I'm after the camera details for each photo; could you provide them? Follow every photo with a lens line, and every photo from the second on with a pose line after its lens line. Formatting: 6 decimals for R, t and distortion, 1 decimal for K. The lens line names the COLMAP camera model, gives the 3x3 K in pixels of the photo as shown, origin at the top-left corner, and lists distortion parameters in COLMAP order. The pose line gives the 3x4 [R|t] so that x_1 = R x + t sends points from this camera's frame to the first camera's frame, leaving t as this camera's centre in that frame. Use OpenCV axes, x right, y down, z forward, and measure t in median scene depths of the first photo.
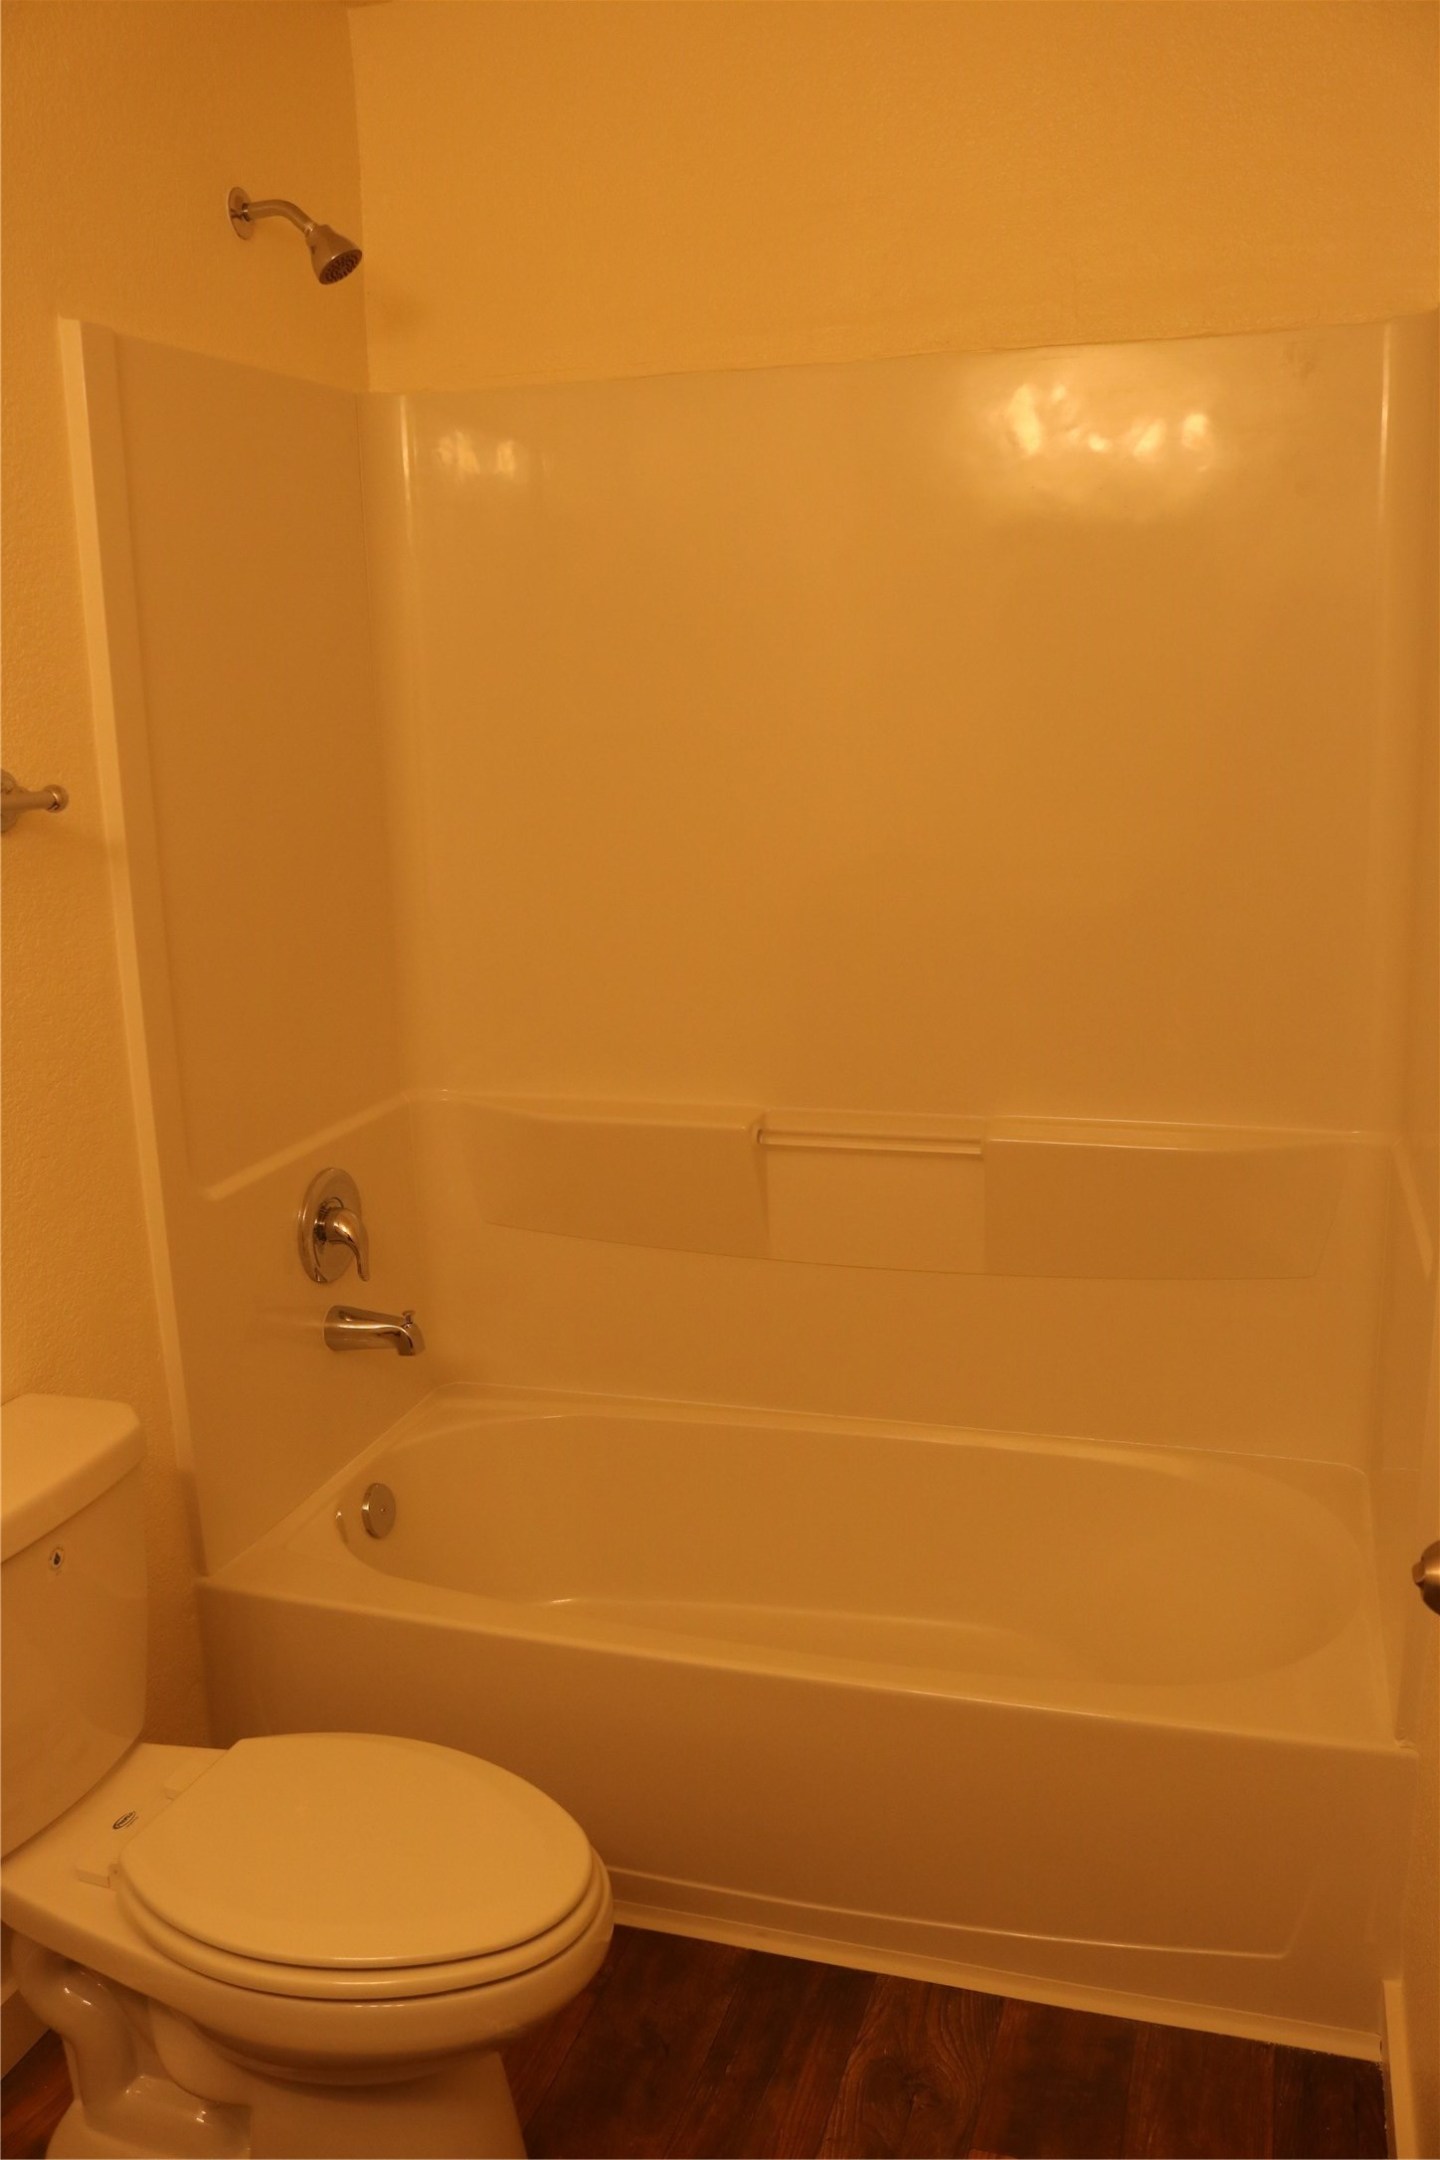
lens RADIAL K [[1857.5, 0, 716.2], [0, 1857.5, 1068.5], [0, 0, 1]] dist [-0.090469, 0.090558]
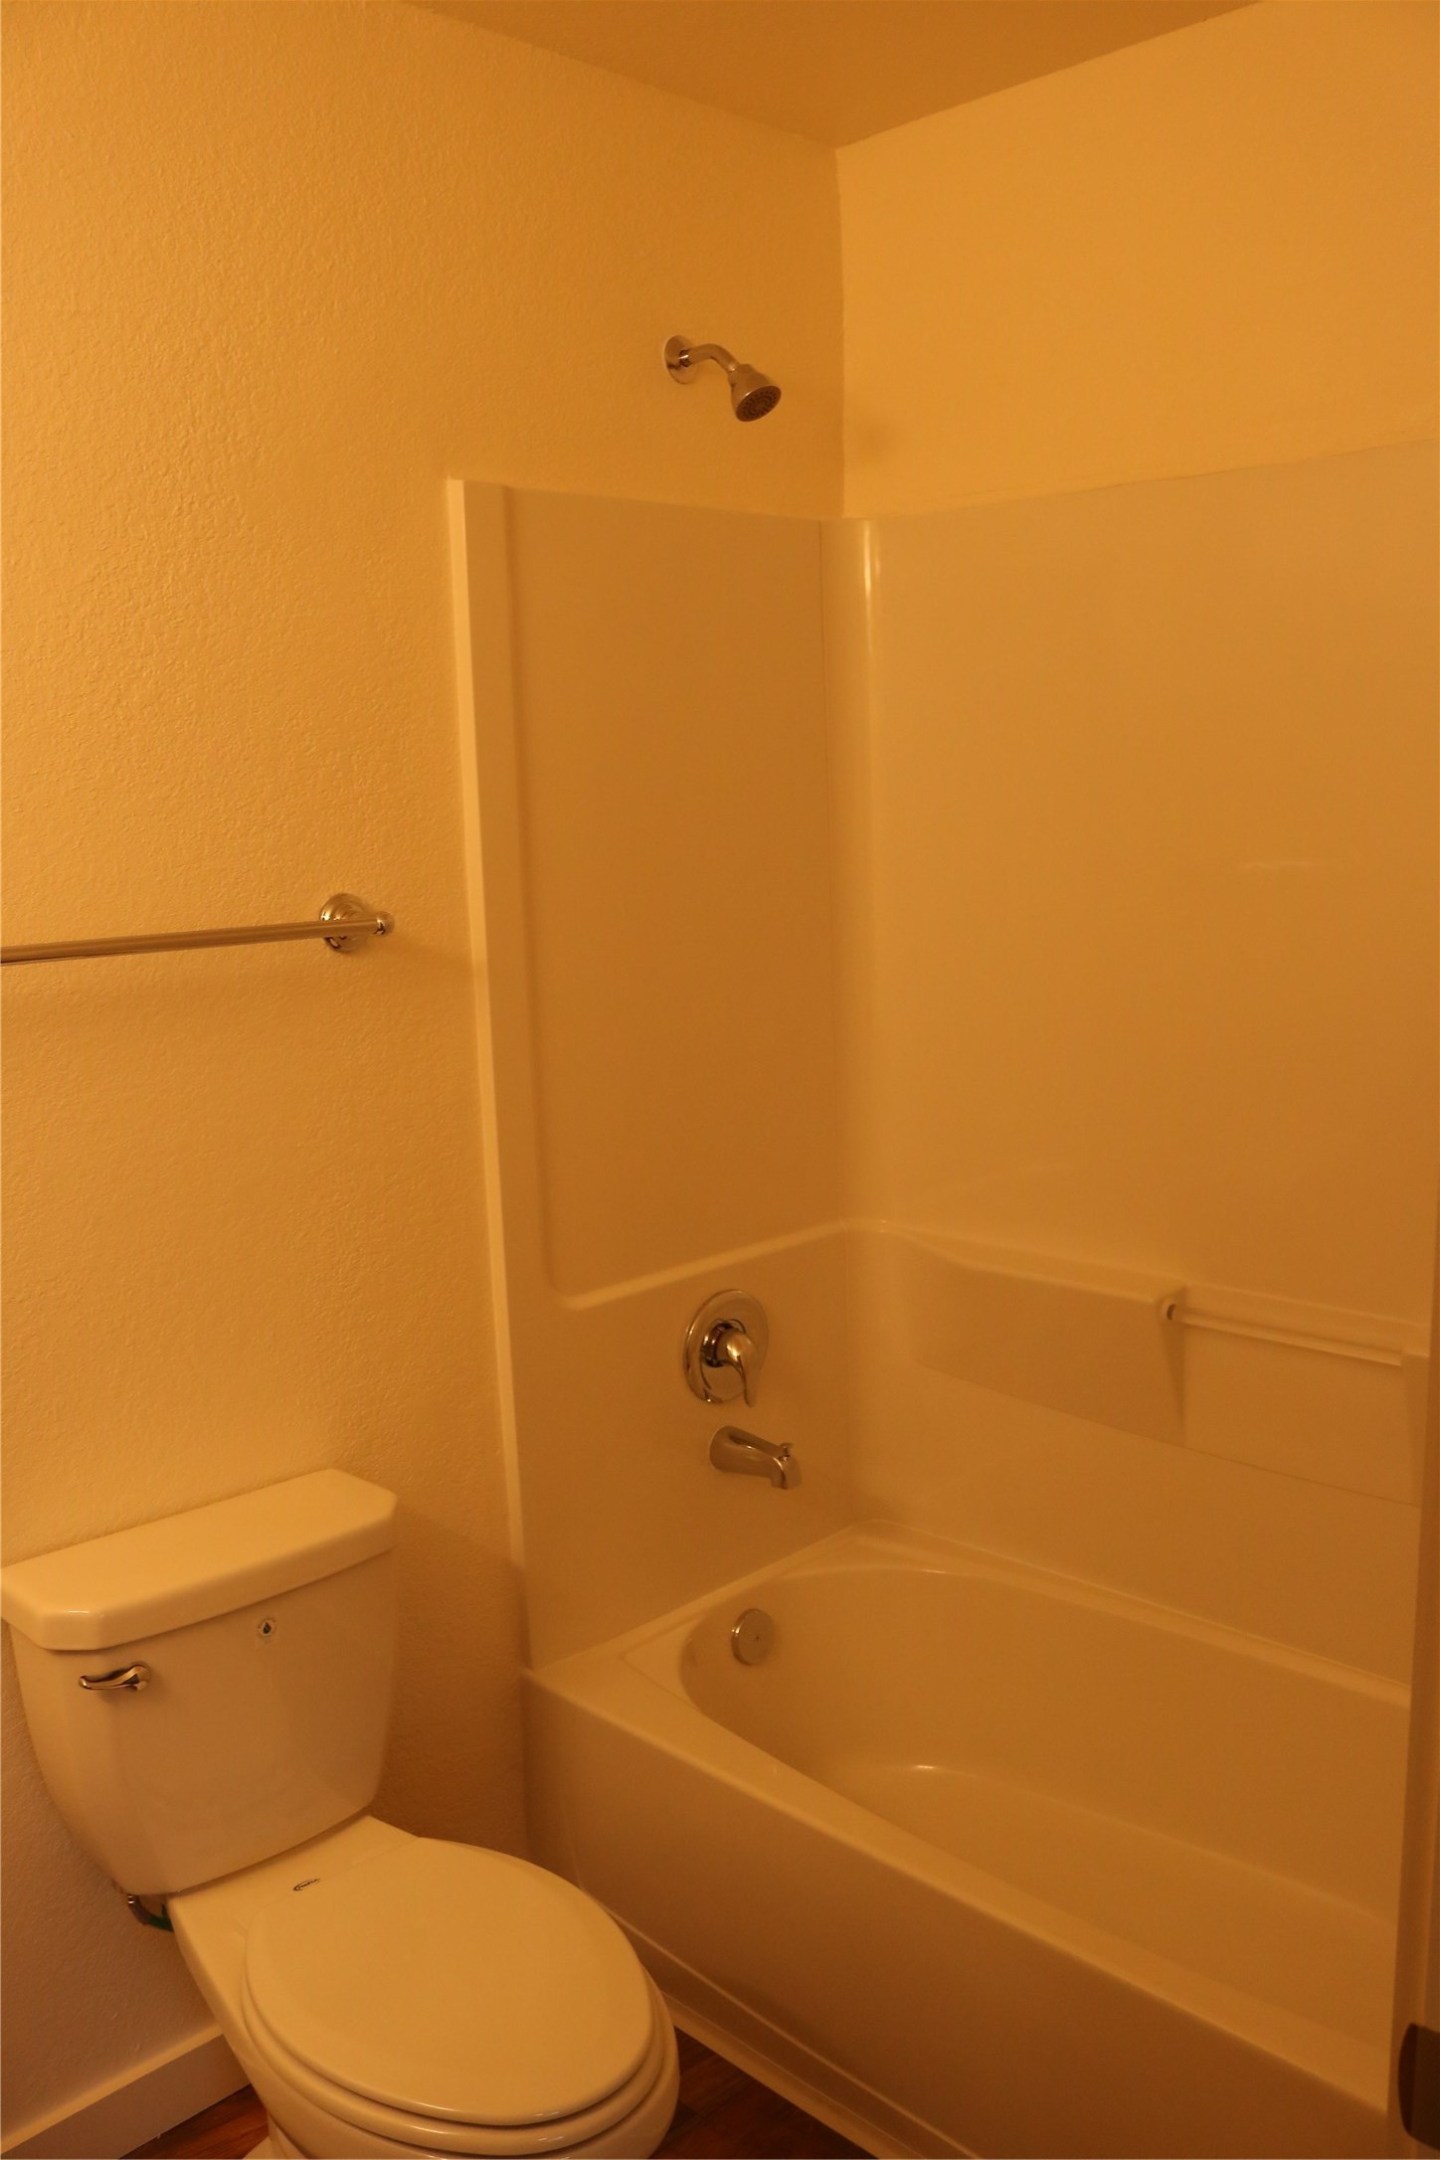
lens RADIAL K [[1857.5, 0, 717.9], [0, 1857.5, 1094.1], [0, 0, 1]] dist [-0.090469, 0.090558]
pose [[0.891848, 0.079069, -0.445370, 0.230680], [-0.094143, 0.995489, -0.011786, -0.040084], [0.442429, 0.052439, 0.895269, 0.090403]]
